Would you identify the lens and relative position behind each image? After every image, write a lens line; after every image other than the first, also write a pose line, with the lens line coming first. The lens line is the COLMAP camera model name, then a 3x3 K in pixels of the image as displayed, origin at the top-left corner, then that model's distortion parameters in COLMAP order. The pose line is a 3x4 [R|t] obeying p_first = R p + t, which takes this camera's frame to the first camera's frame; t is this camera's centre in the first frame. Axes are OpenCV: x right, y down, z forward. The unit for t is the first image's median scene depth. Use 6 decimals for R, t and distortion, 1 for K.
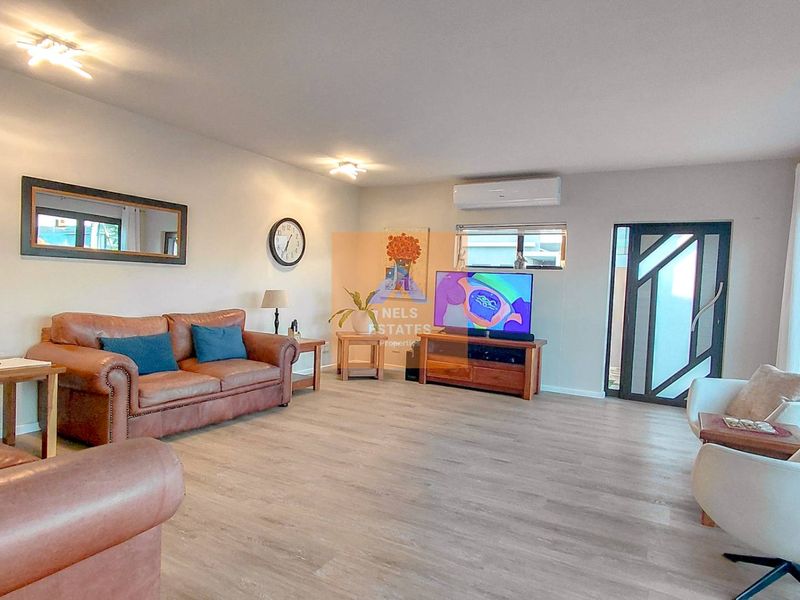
lens RADIAL K [[505.5, 0, 400.0], [0, 505.5, 300.3], [0, 0, 1]] dist [0.001894, -0.000278]
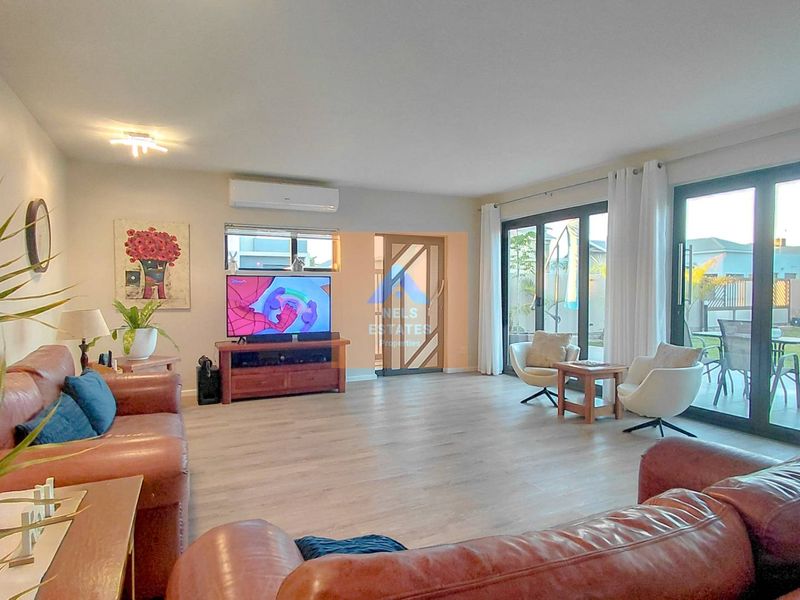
lens RADIAL K [[522.7, 0, 400.2], [0, 522.7, 301.5], [0, 0, 1]] dist [-0.008644, -0.000411]
pose [[0.547132, -0.064882, 0.834528, -0.567670], [0.049538, 0.997754, 0.045095, -0.040687], [-0.835579, 0.016668, 0.549117, 0.260115]]
